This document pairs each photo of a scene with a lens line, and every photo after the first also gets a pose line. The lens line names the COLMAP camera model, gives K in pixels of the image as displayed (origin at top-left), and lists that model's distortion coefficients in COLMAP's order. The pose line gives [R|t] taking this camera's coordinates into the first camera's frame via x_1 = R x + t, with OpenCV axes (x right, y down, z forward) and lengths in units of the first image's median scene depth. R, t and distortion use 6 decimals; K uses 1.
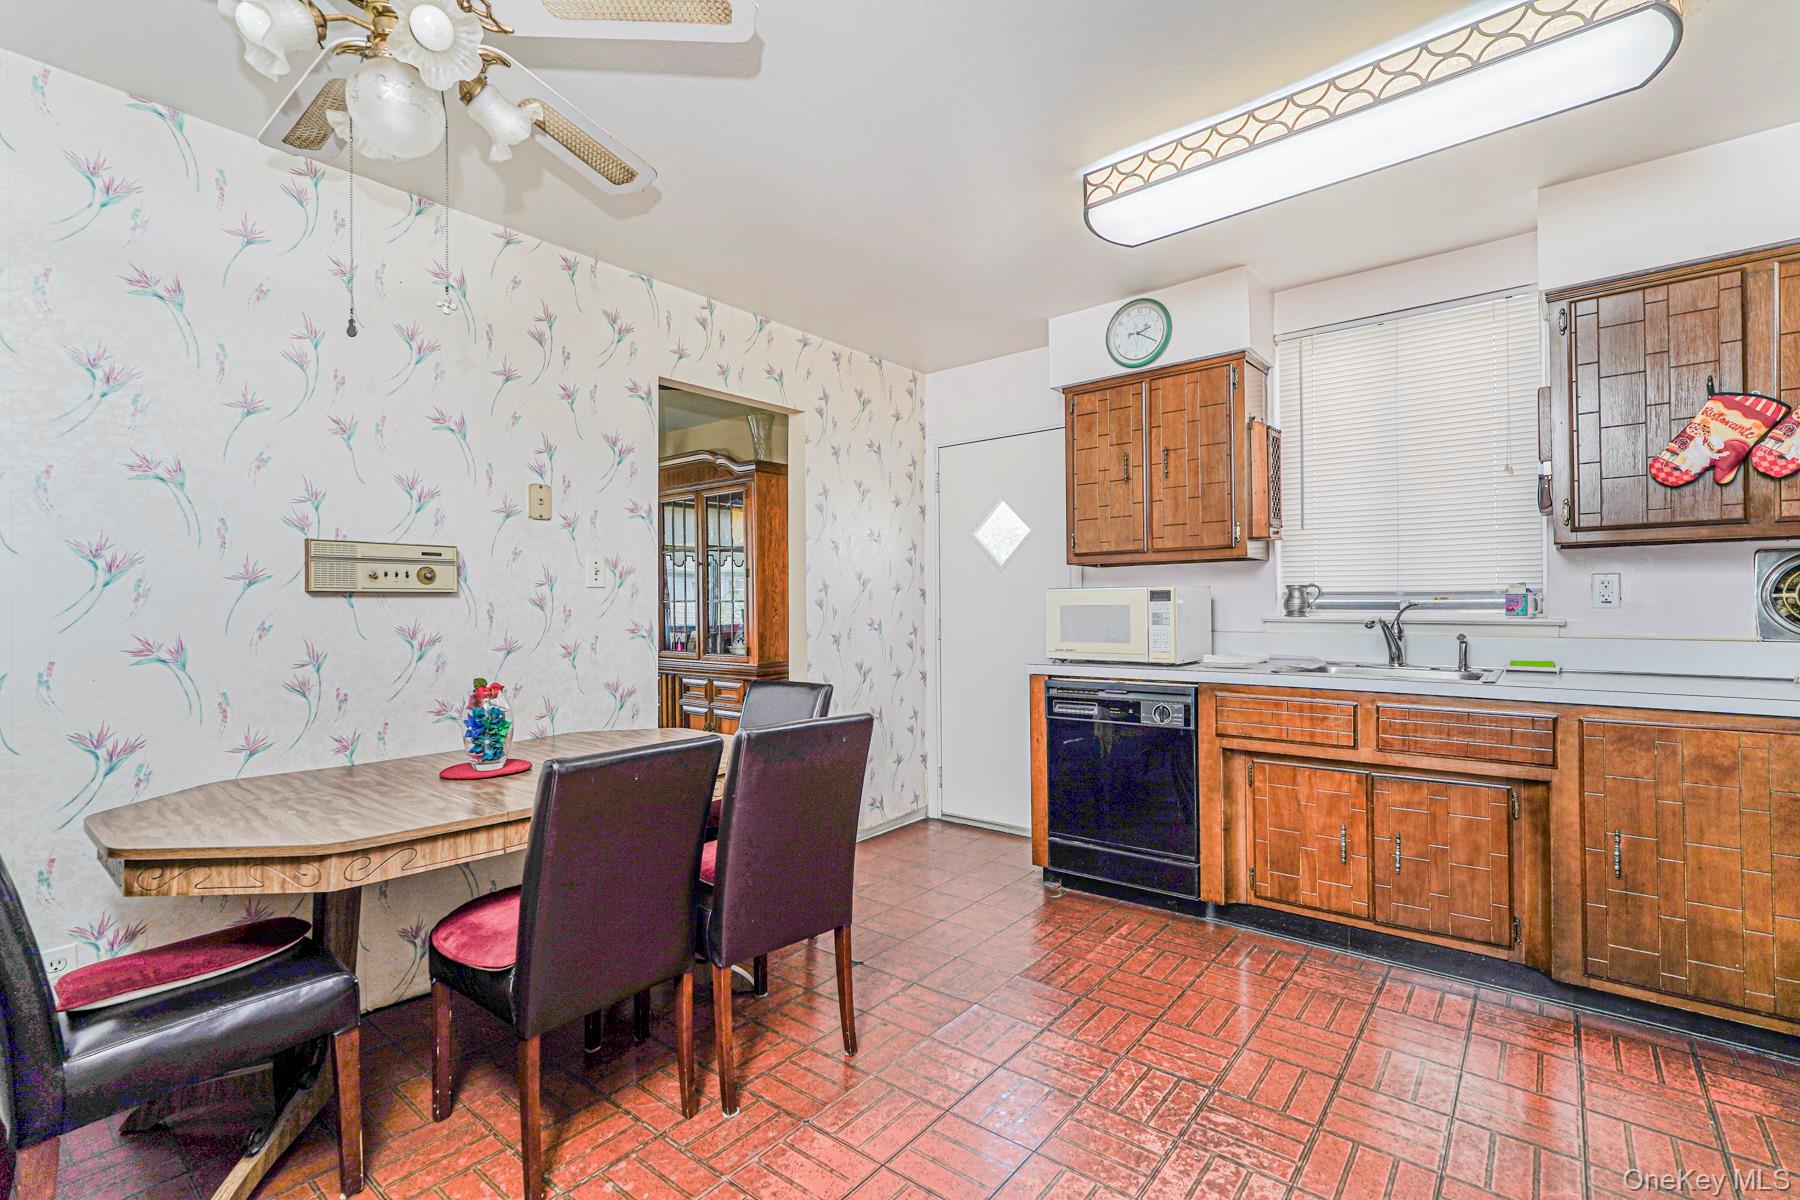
lens RADIAL K [[806.6, 0, 900.0], [0, 806.6, 600.0], [0, 0, 1]] dist [-0.009673, 0.007838]
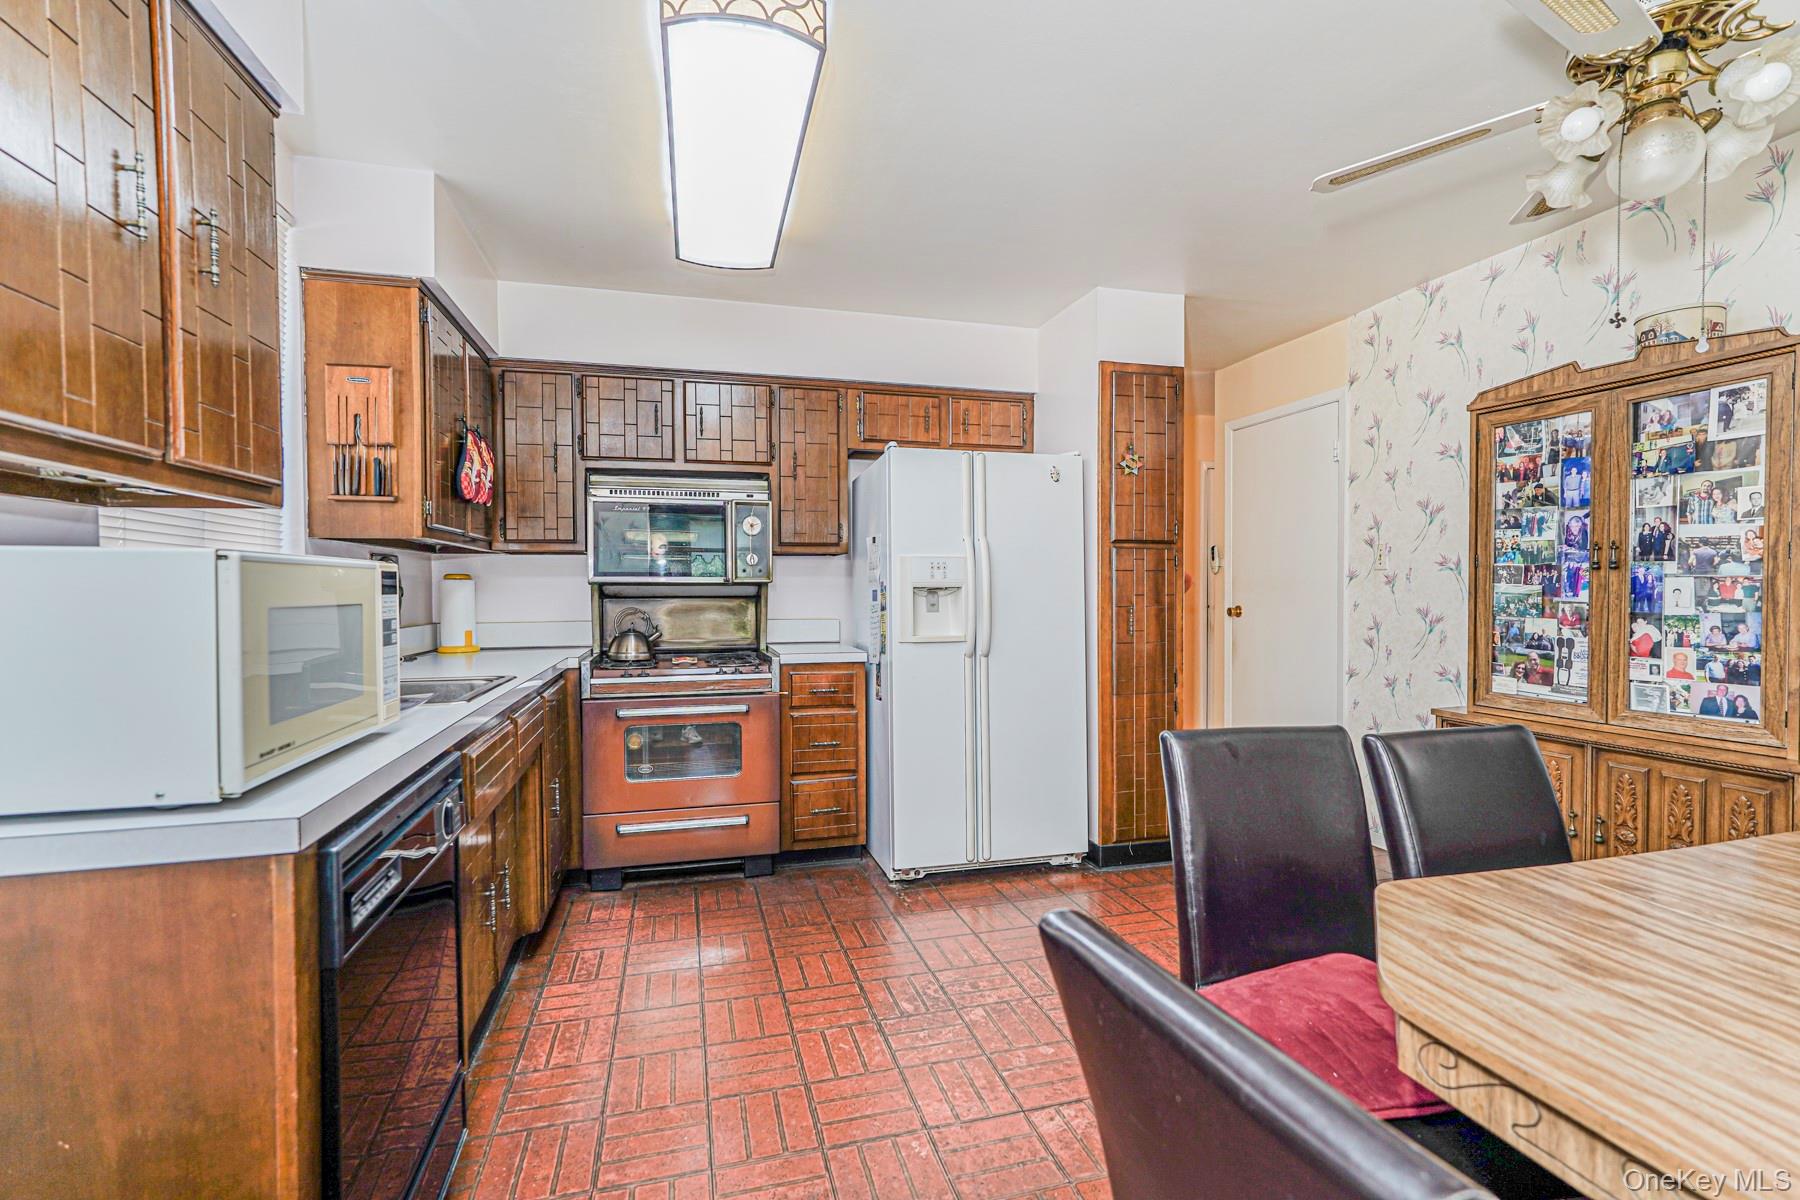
lens RADIAL K [[806.6, 0, 900.0], [0, 806.6, 600.0], [0, 0, 1]] dist [-0.009673, 0.007838]
pose [[-0.812488, 0.003579, 0.582967, -0.211301], [0.008262, 0.999951, 0.005375, 0.004619], [-0.582920, 0.009184, -0.812478, 1.324644]]
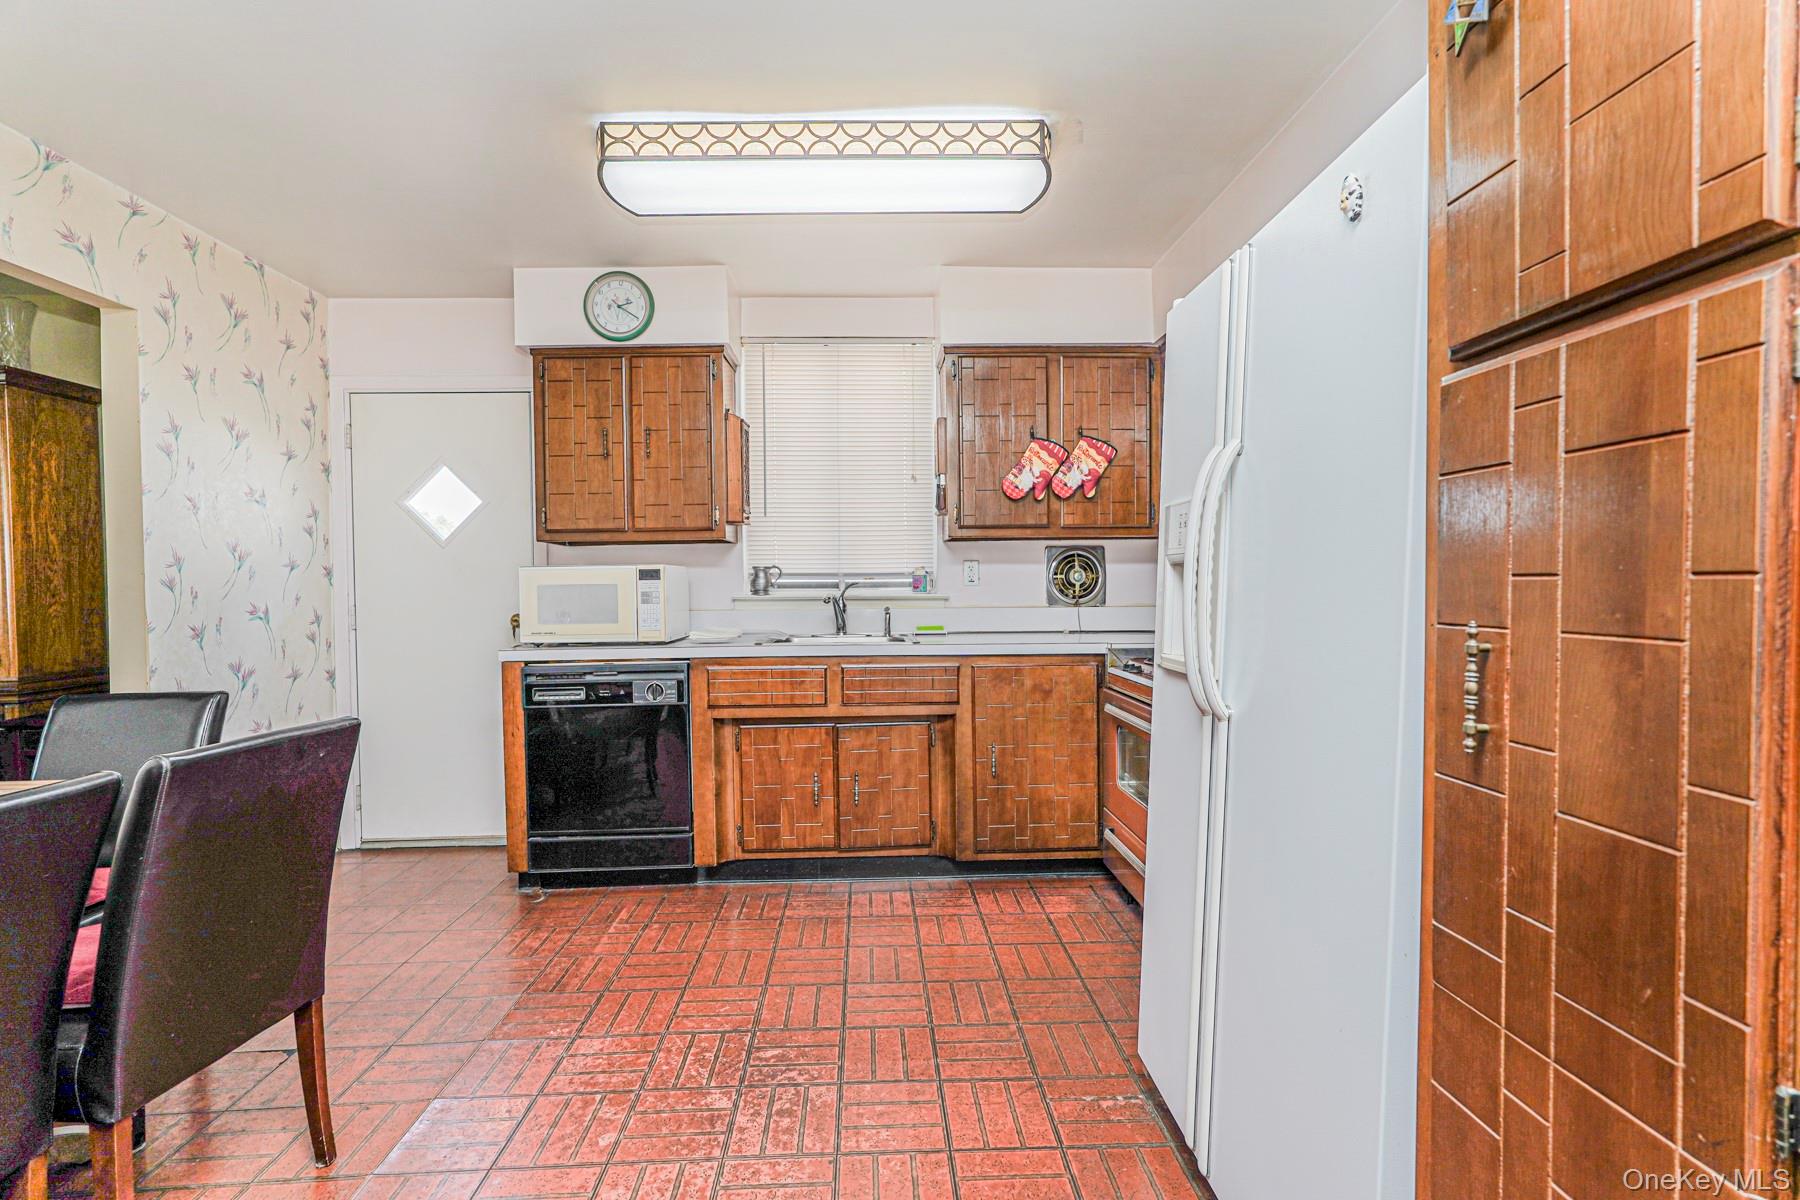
lens RADIAL K [[796.1, 0, 900.0], [0, 796.1, 600.0], [0, 0, 1]] dist [-0.014683, 0.011107]
pose [[0.752483, -0.011783, 0.658506, -0.106885], [0.001651, 0.999871, 0.016005, 0.012463], [-0.658609, -0.010956, 0.752406, 0.058366]]
